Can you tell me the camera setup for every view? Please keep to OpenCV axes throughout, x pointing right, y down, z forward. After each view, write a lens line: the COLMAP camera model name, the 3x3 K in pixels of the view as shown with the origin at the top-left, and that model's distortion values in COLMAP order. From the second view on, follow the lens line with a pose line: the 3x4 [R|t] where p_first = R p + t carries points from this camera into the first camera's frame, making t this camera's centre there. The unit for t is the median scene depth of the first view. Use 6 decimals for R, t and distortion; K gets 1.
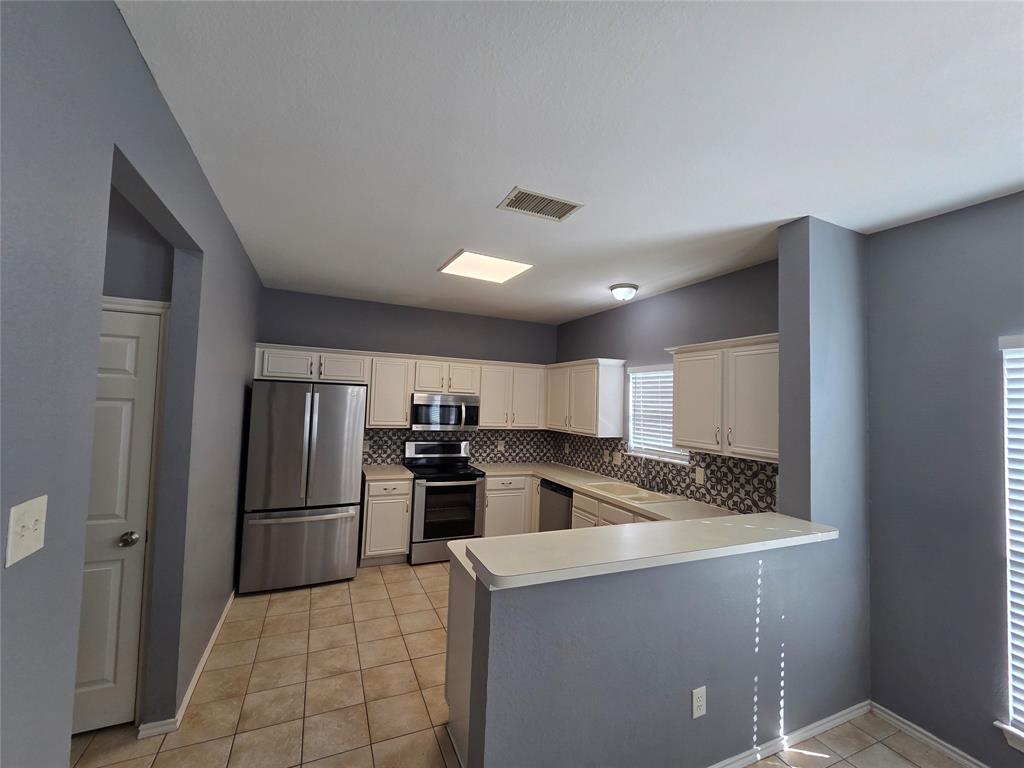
lens RADIAL K [[423.2, 0, 509.0], [0, 423.2, 384.2], [0, 0, 1]] dist [-0.001338, -0.000373]
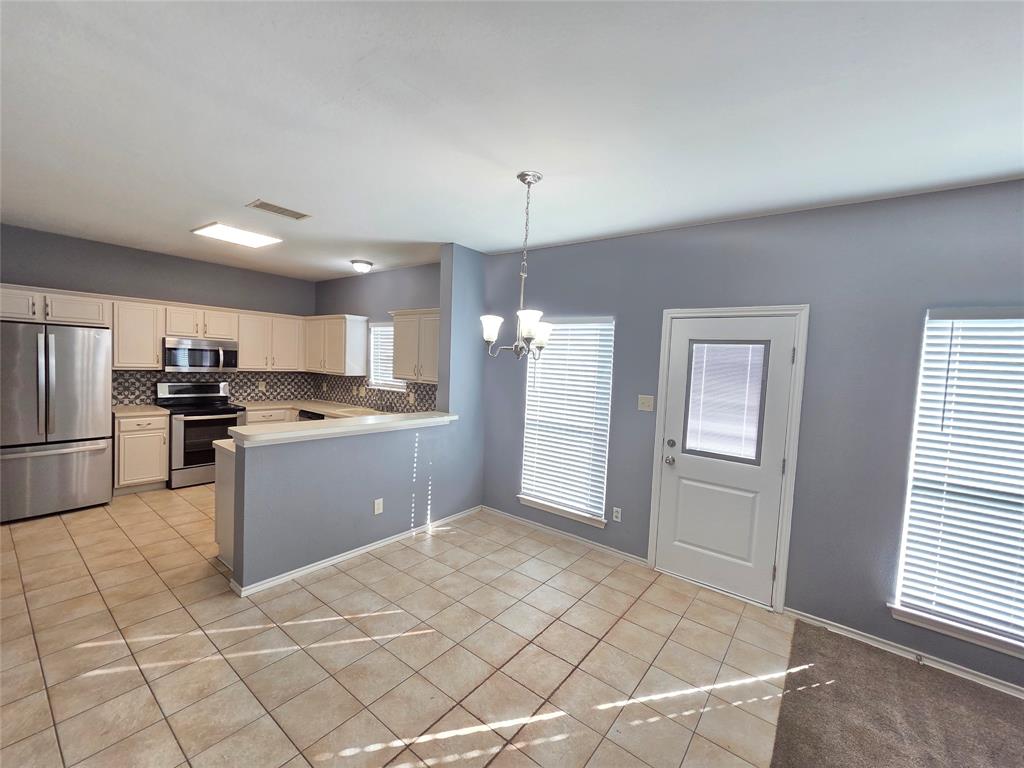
lens RADIAL K [[423.2, 0, 509.0], [0, 423.2, 384.2], [0, 0, 1]] dist [-0.001338, -0.000373]
pose [[0.881184, -0.021121, 0.472301, 0.035091], [-0.033983, 0.993588, 0.107836, -0.005926], [-0.471550, -0.111074, 0.874816, -0.368275]]
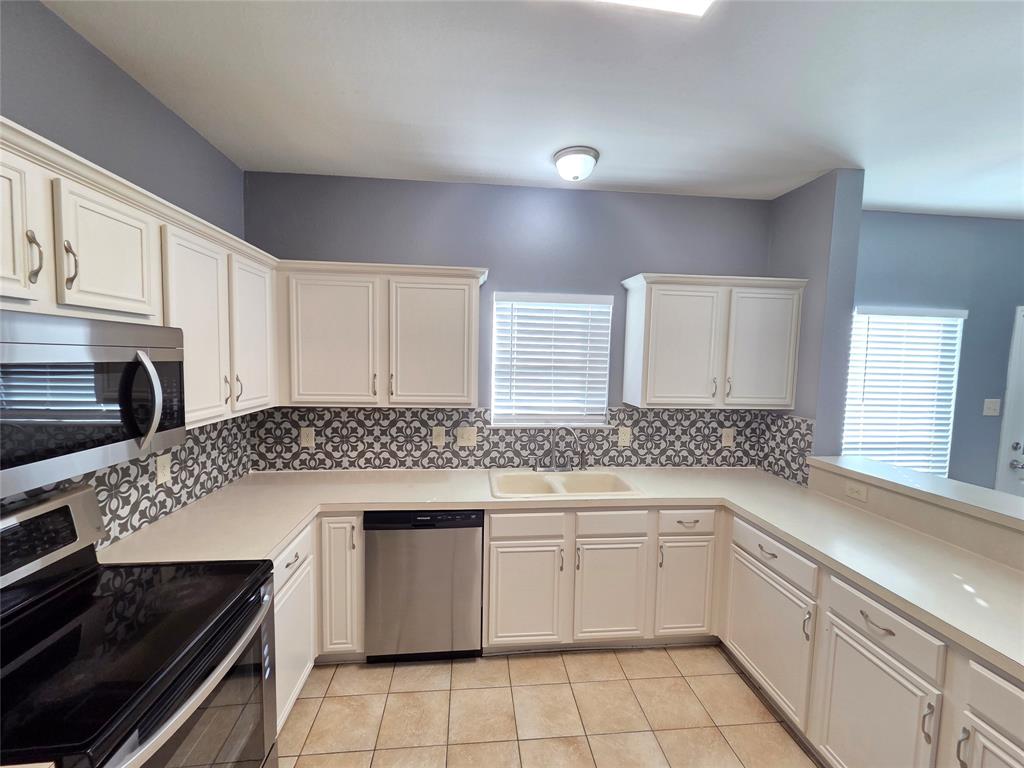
lens RADIAL K [[423.2, 0, 509.0], [0, 423.2, 384.2], [0, 0, 1]] dist [-0.001338, -0.000373]
pose [[0.316685, -0.089527, 0.944296, -0.305787], [-0.048372, 0.992716, 0.110340, 0.026011], [-0.947296, -0.080621, 0.310048, 0.745706]]
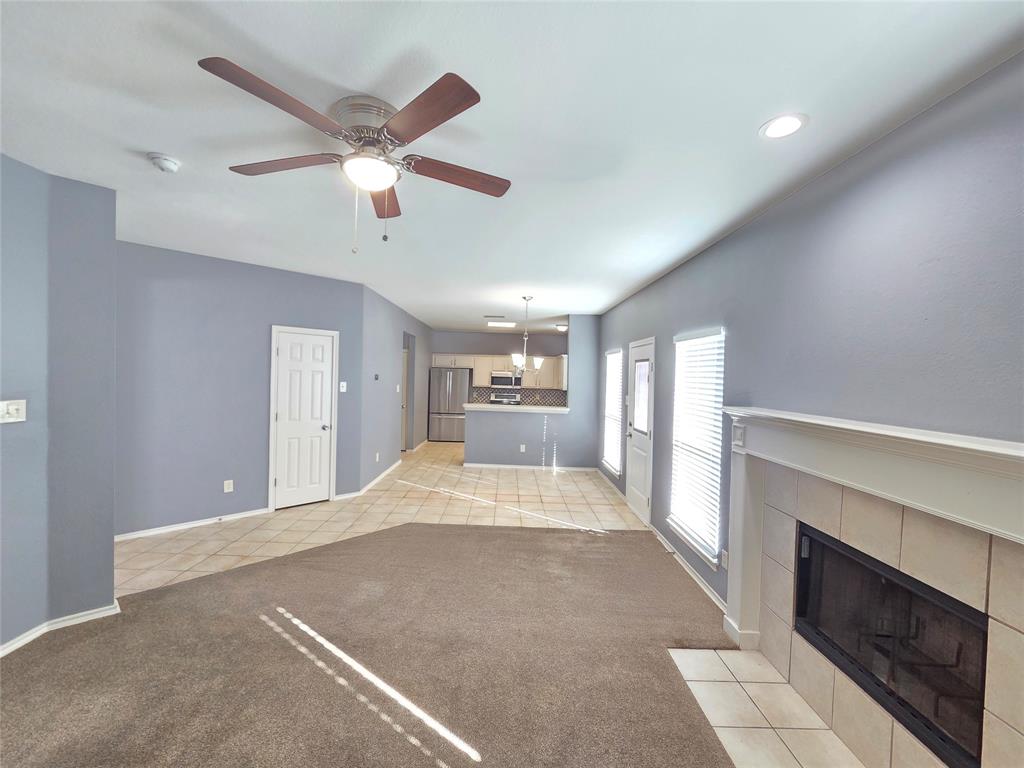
lens RADIAL K [[423.2, 0, 509.0], [0, 423.2, 384.2], [0, 0, 1]] dist [-0.001338, -0.000373]
pose [[0.915911, -0.005608, -0.401342, 0.811701], [0.024321, 0.998840, 0.041547, -0.004968], [0.400643, -0.047815, 0.914986, -1.115882]]
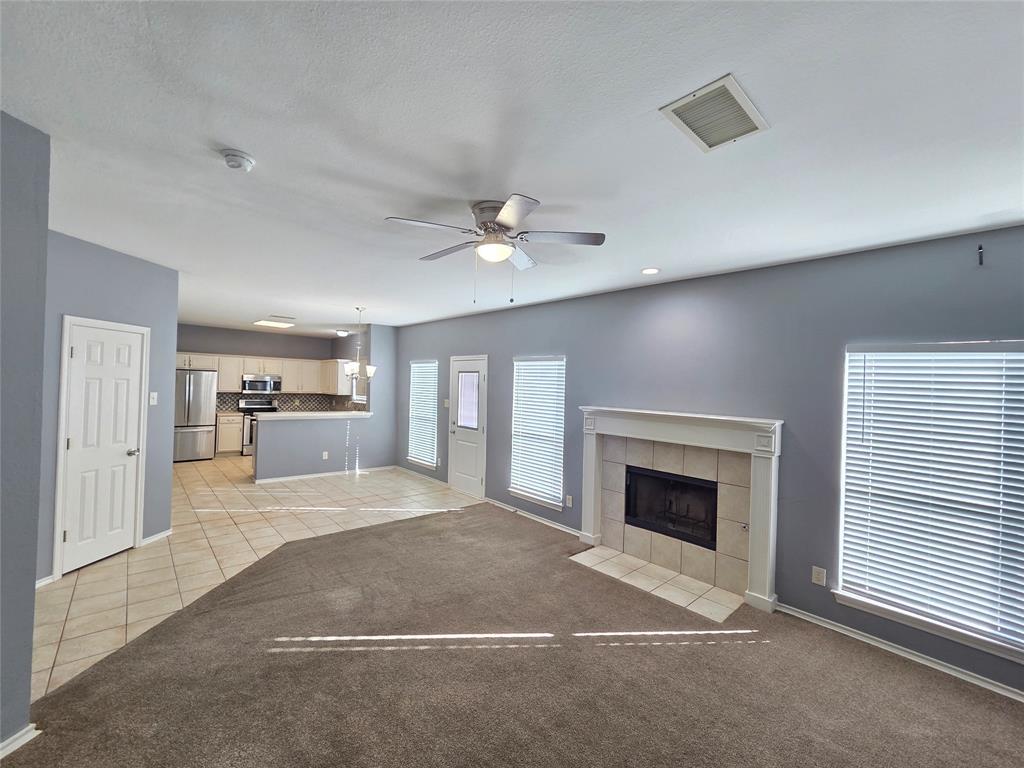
lens RADIAL K [[421.1, 0, 513.4], [0, 421.1, 382.2], [0, 0, 1]] dist [-0.002159, 0.000658]
pose [[0.948152, -0.007691, 0.317723, 0.366929], [-0.006520, 0.999026, 0.043640, -0.041252], [-0.317749, -0.043449, 0.947179, -1.342861]]
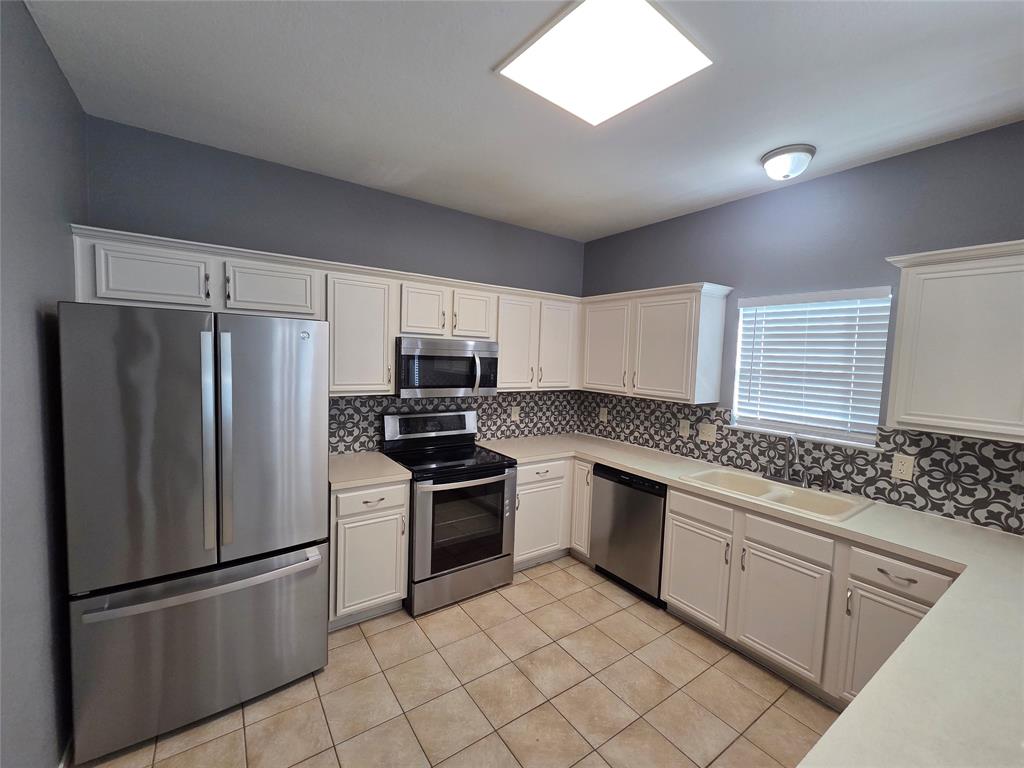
lens RADIAL K [[420.8, 0, 506.4], [0, 420.8, 386.0], [0, 0, 1]] dist [-0.001890, -0.000327]
pose [[0.983002, -0.016950, 0.182811, -0.191585], [-0.005675, 0.992448, 0.122531, 0.016836], [-0.183508, -0.121486, 0.975483, 0.392815]]
